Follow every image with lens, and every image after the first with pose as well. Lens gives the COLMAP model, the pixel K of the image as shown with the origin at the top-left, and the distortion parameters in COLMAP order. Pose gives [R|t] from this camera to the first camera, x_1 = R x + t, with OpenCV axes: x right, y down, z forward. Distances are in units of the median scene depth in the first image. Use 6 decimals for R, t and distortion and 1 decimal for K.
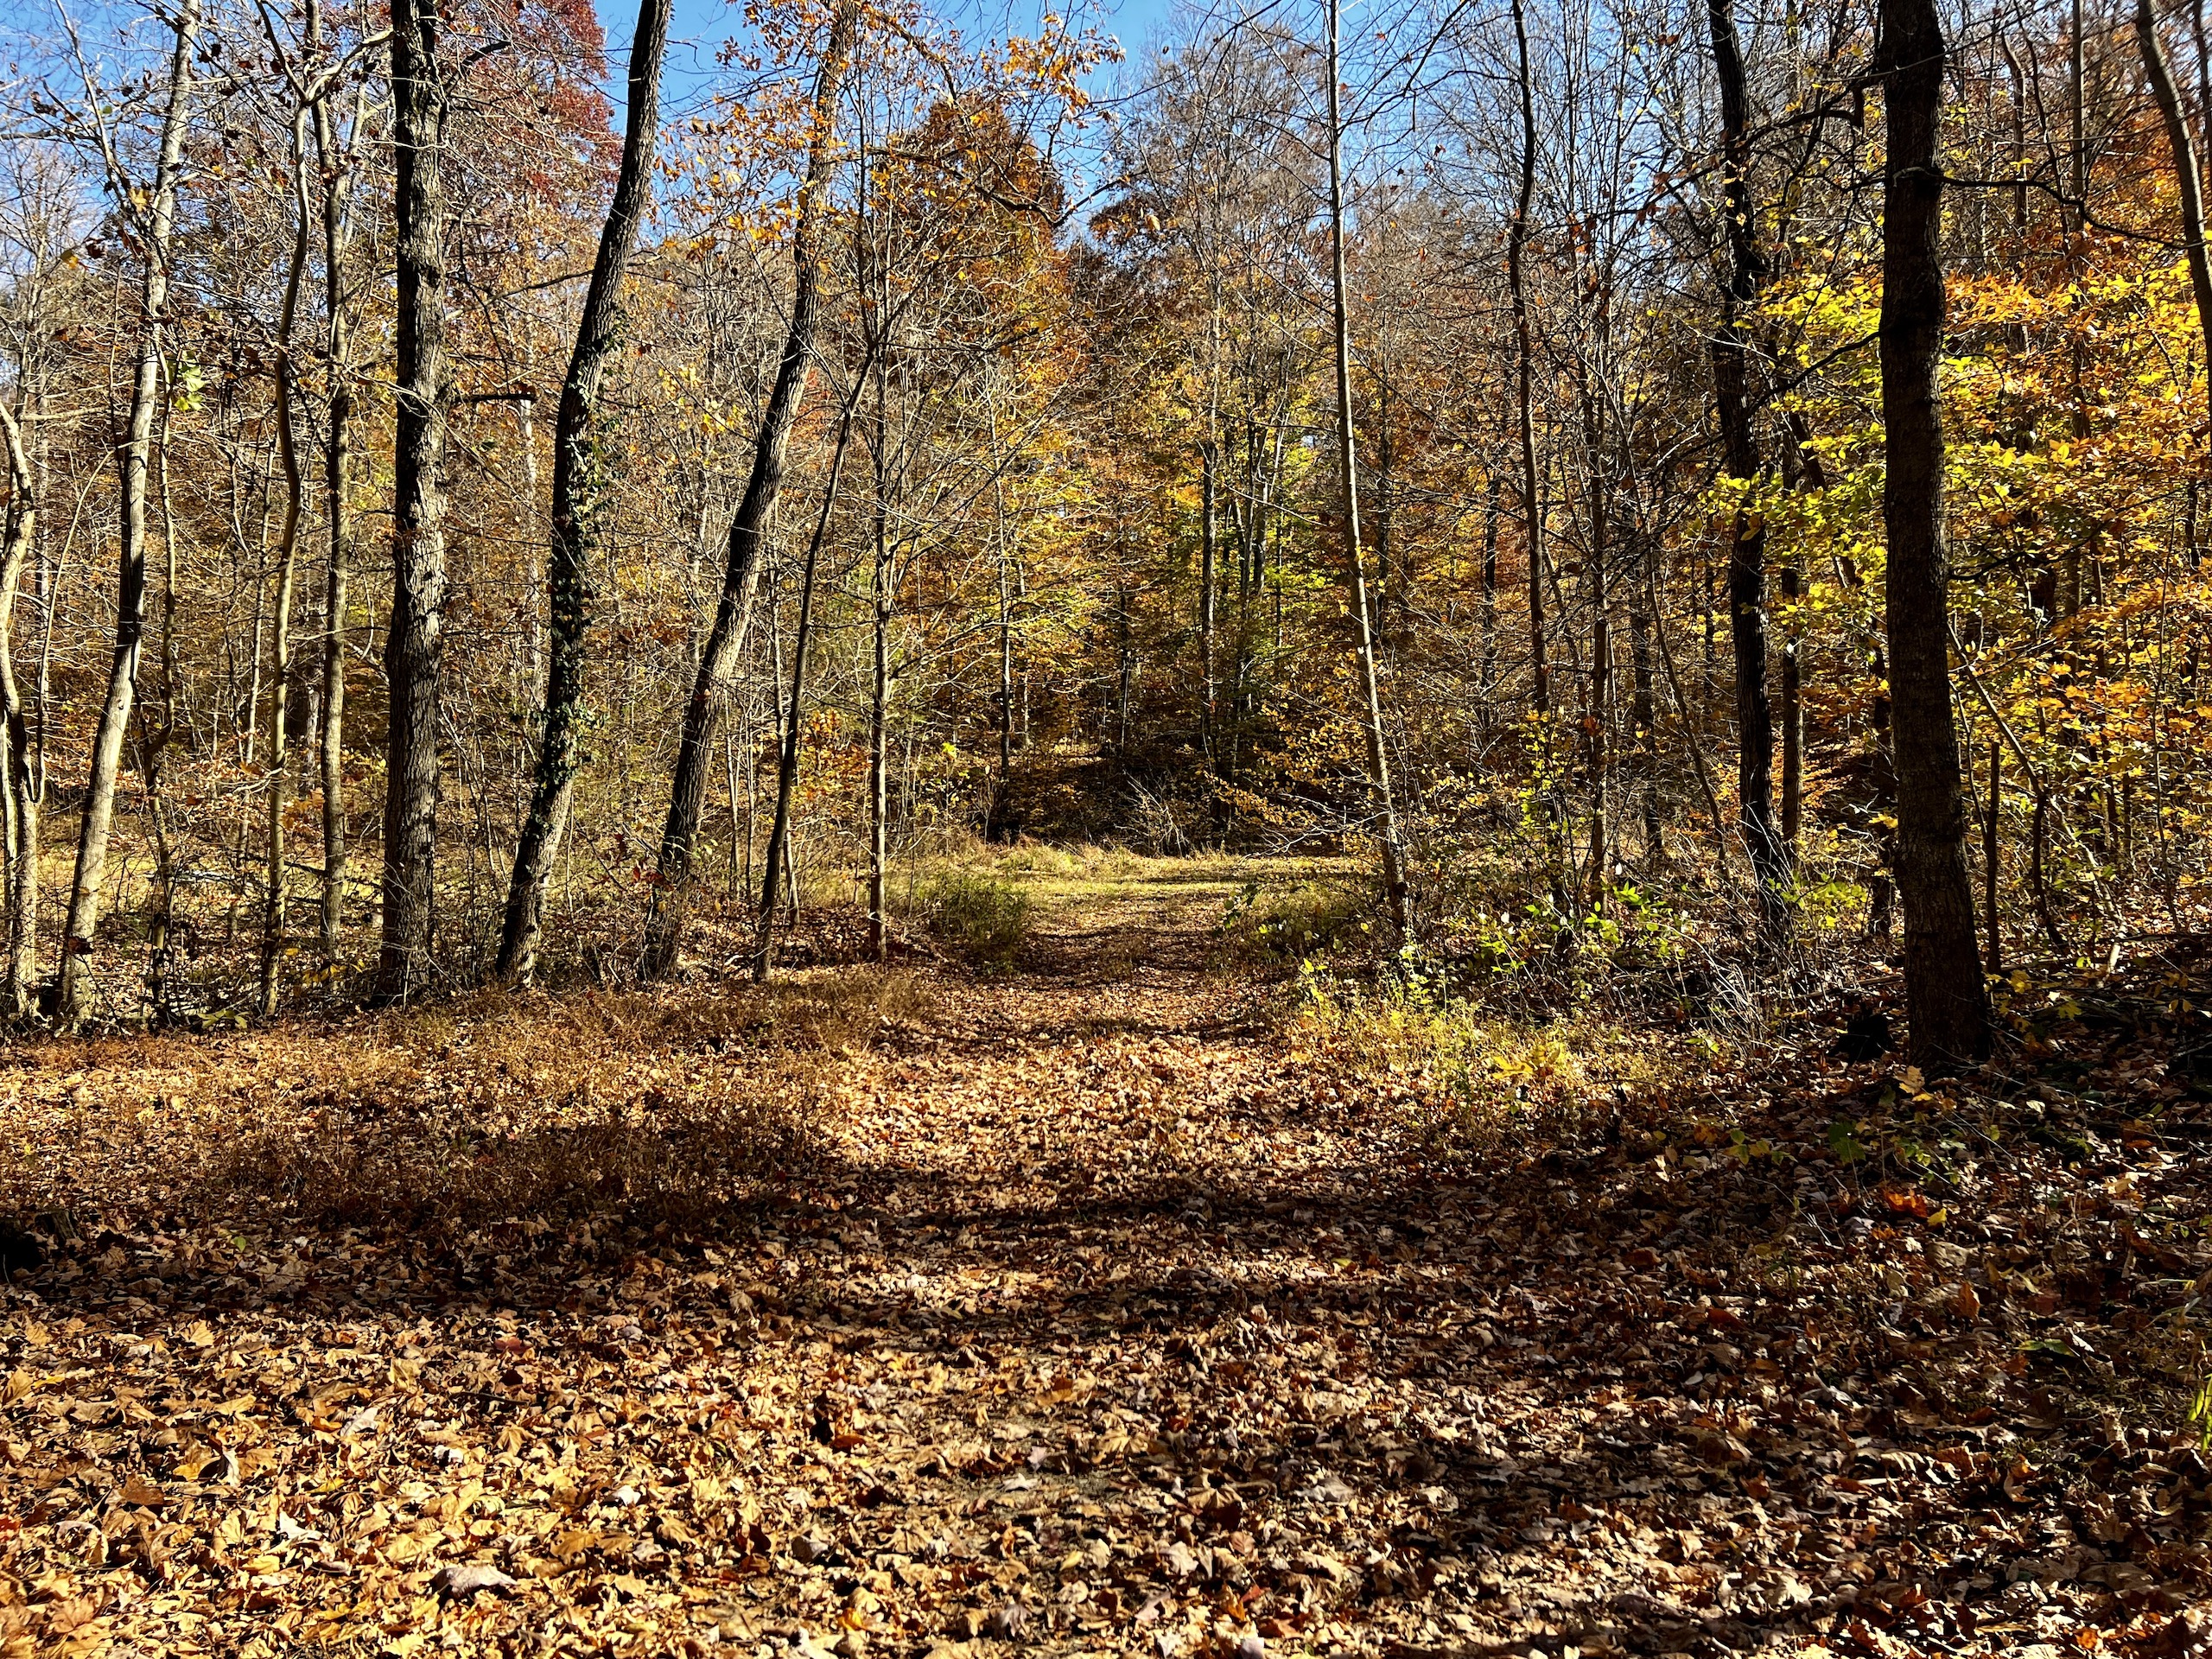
lens RADIAL K [[1649.3, 0, 1105.6], [0, 1649.3, 834.0], [0, 0, 1]] dist [0.024293, -0.044688]
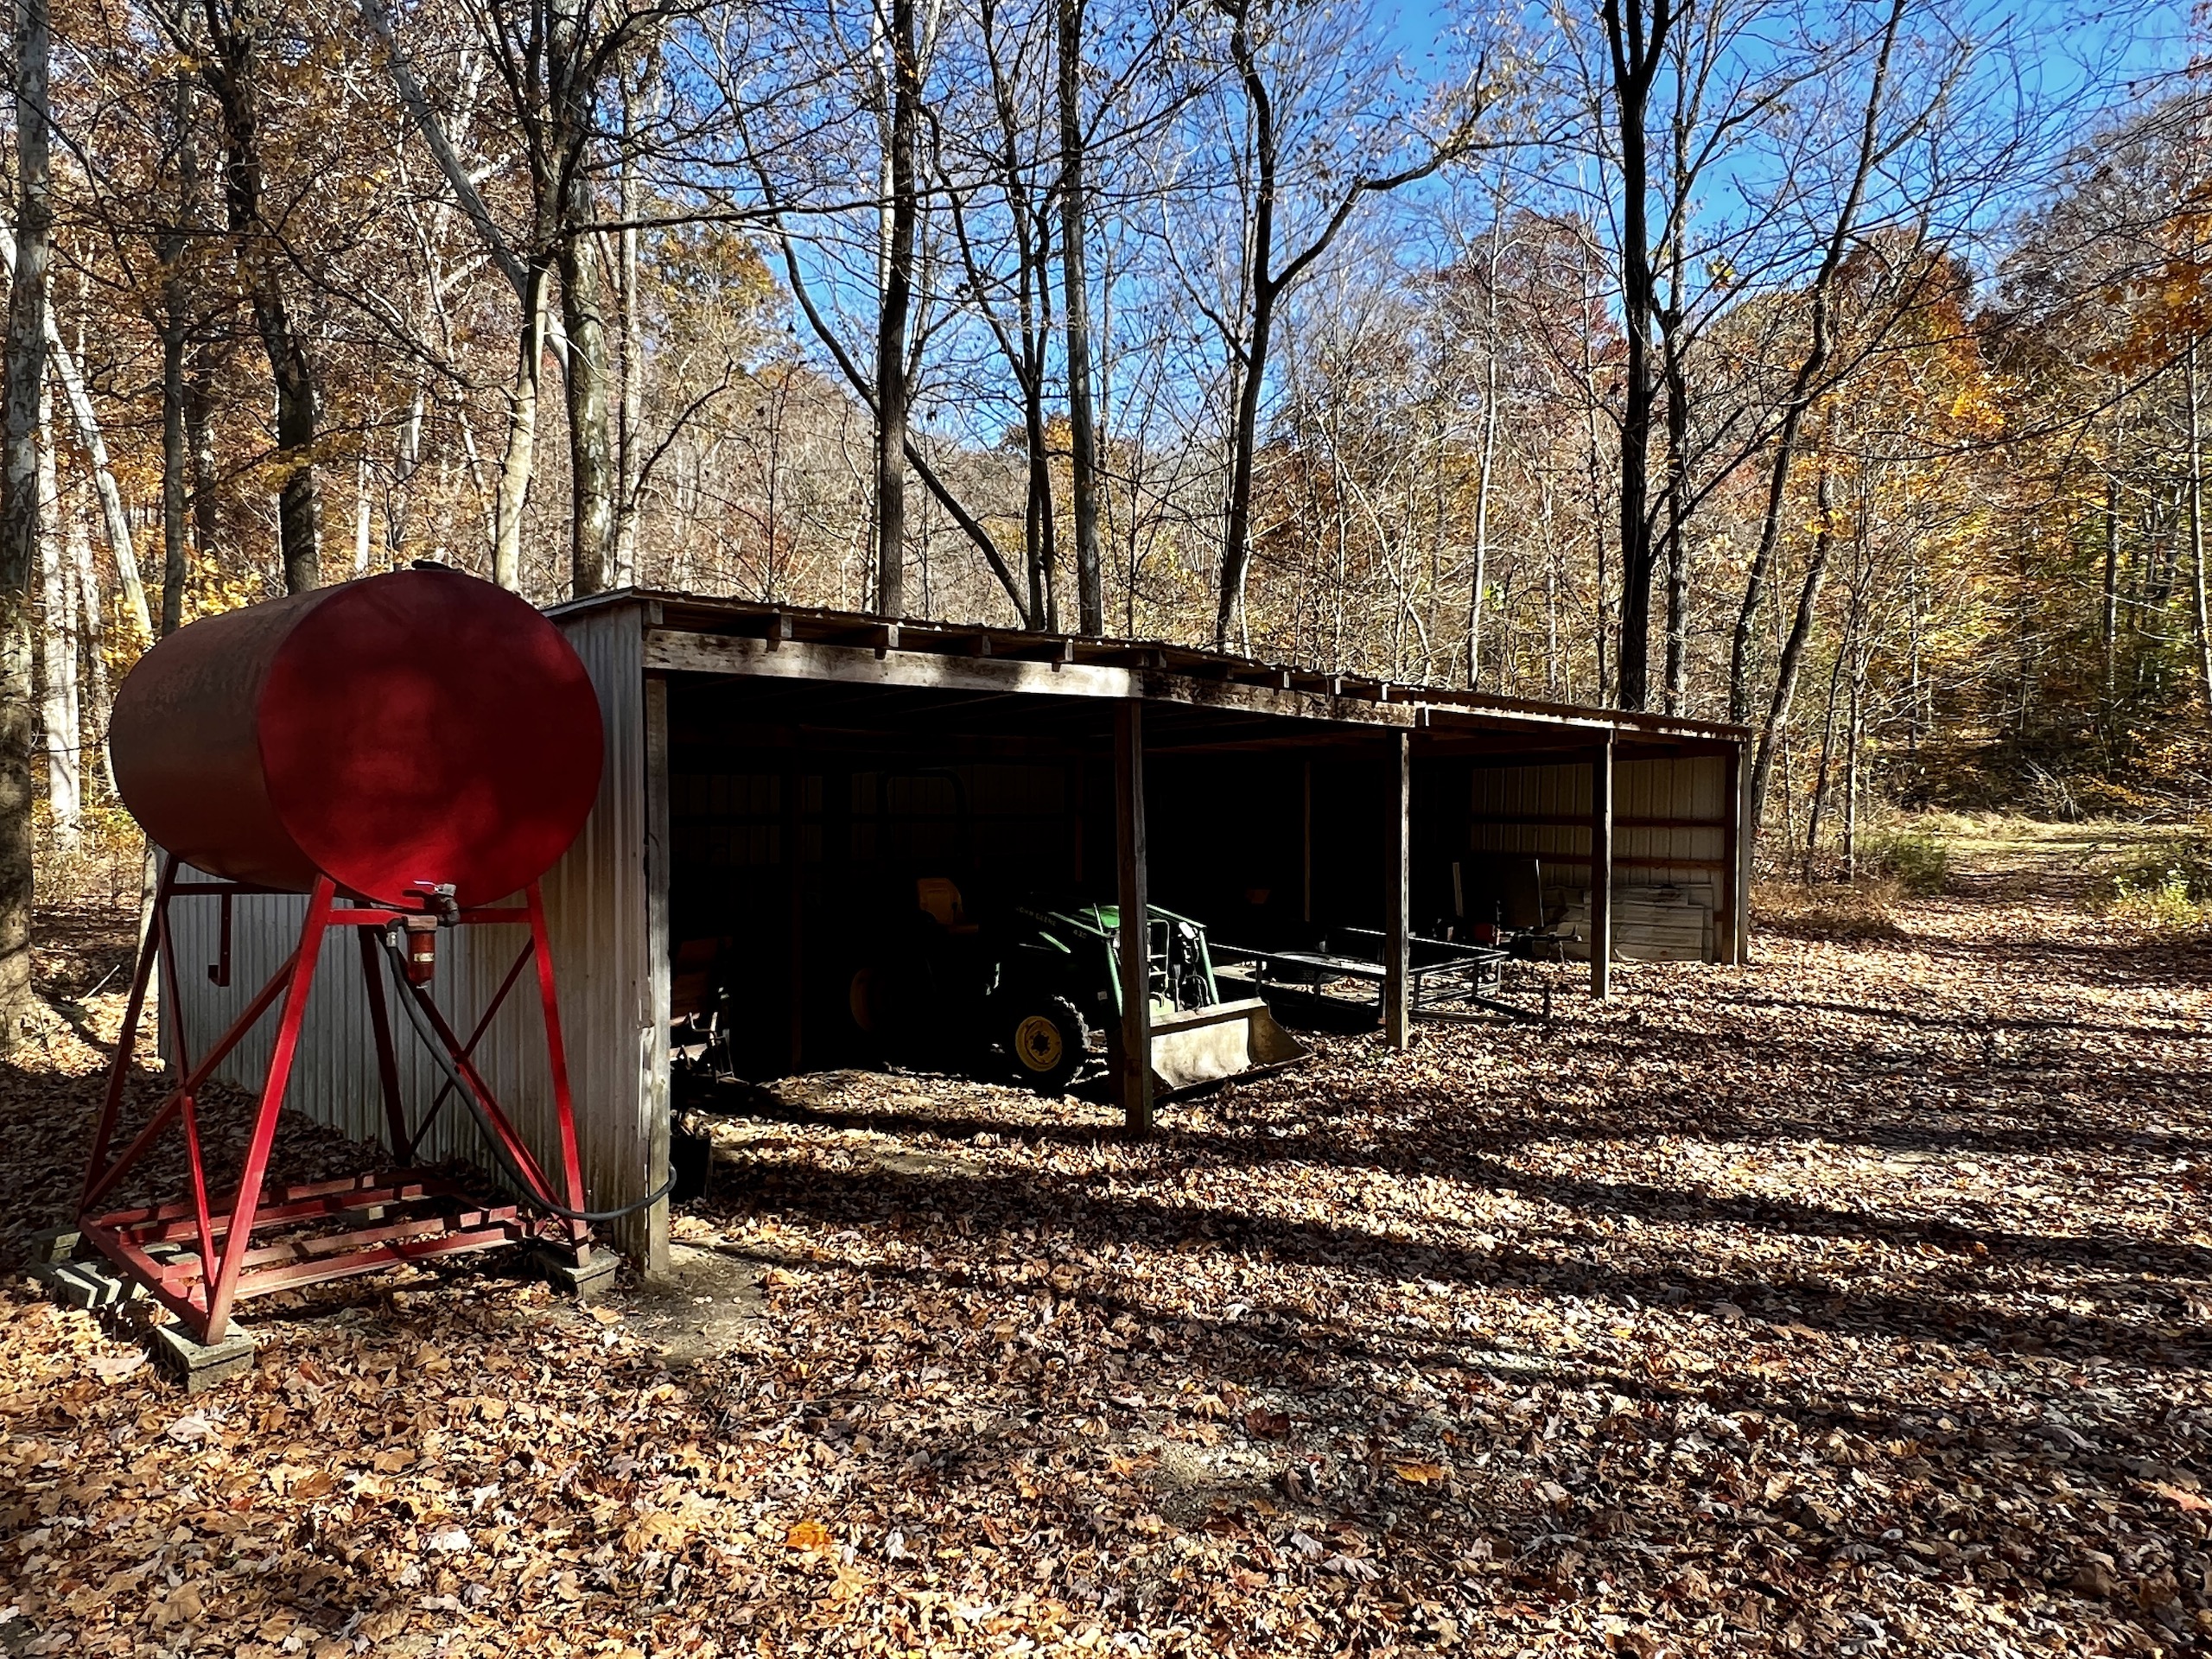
lens RADIAL K [[1364.9, 0, 1109.5], [0, 1364.9, 843.3], [0, 0, 1]] dist [-0.005744, -0.001056]
pose [[0.836843, 0.017092, -0.547175, -0.003412], [0.001722, 0.999425, 0.033852, -0.007495], [0.547440, -0.029271, 0.836333, -0.310216]]
